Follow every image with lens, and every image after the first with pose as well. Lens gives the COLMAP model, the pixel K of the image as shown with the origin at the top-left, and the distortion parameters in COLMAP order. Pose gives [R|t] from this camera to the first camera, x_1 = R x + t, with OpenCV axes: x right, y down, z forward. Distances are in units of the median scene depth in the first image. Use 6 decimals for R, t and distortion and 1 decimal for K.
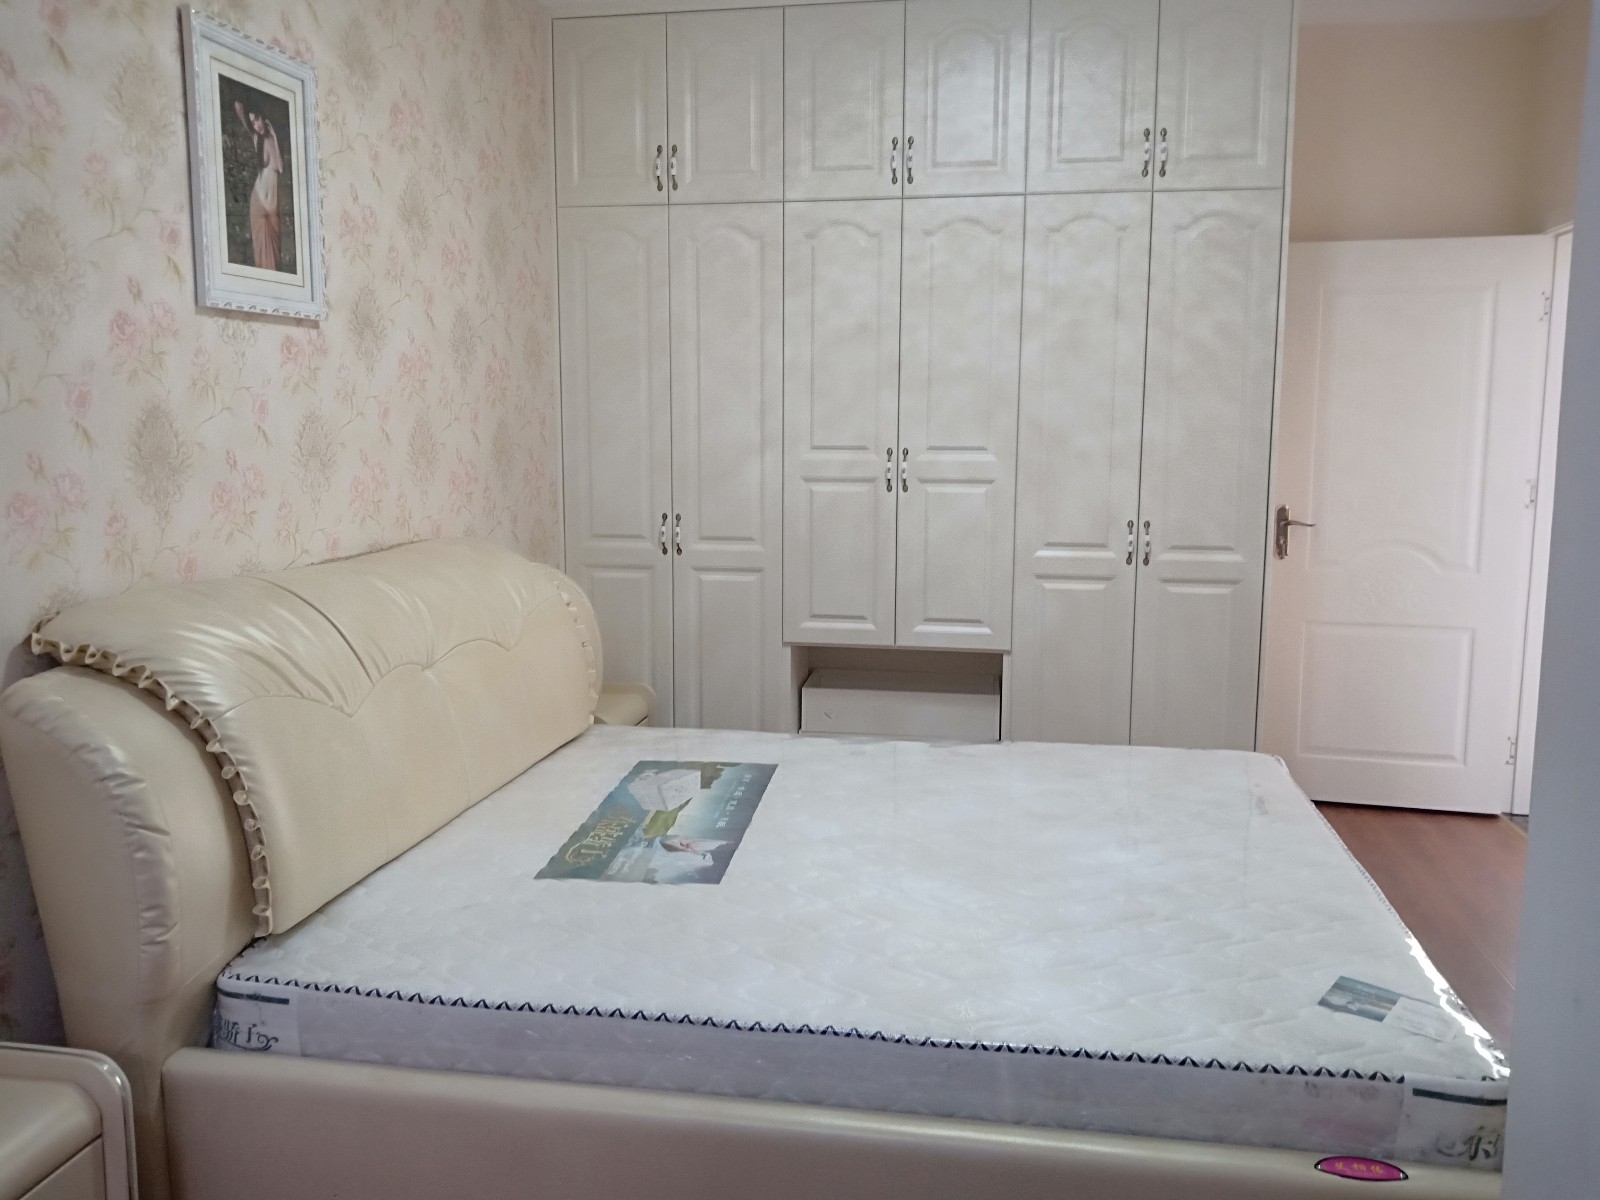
lens RADIAL K [[1277.5, 0, 810.5], [0, 1277.5, 592.7], [0, 0, 1]] dist [0.048817, -0.087406]
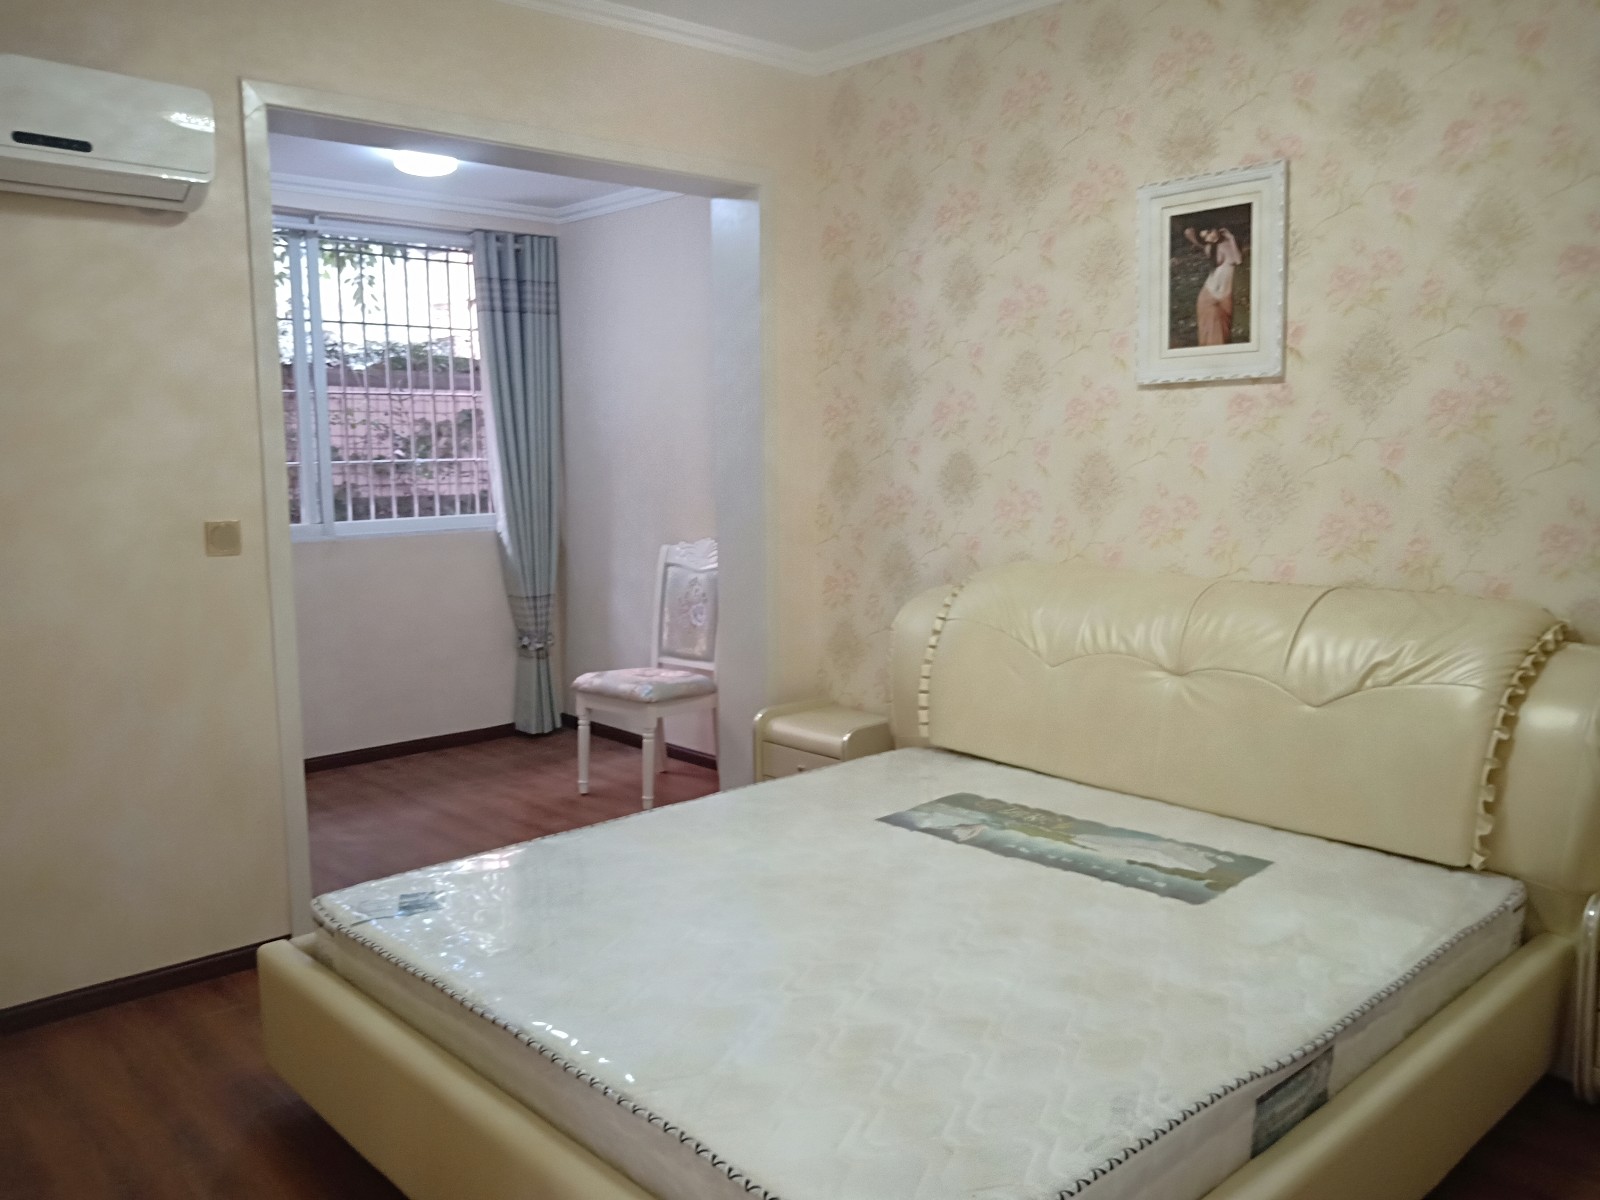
lens RADIAL K [[1277.5, 0, 808.7], [0, 1277.5, 606.3], [0, 0, 1]] dist [0.048817, -0.087406]
pose [[-0.610874, 0.090401, -0.786550, 0.859707], [-0.106975, 0.974925, 0.195134, -0.202800], [0.784468, 0.203344, -0.585885, 1.480871]]
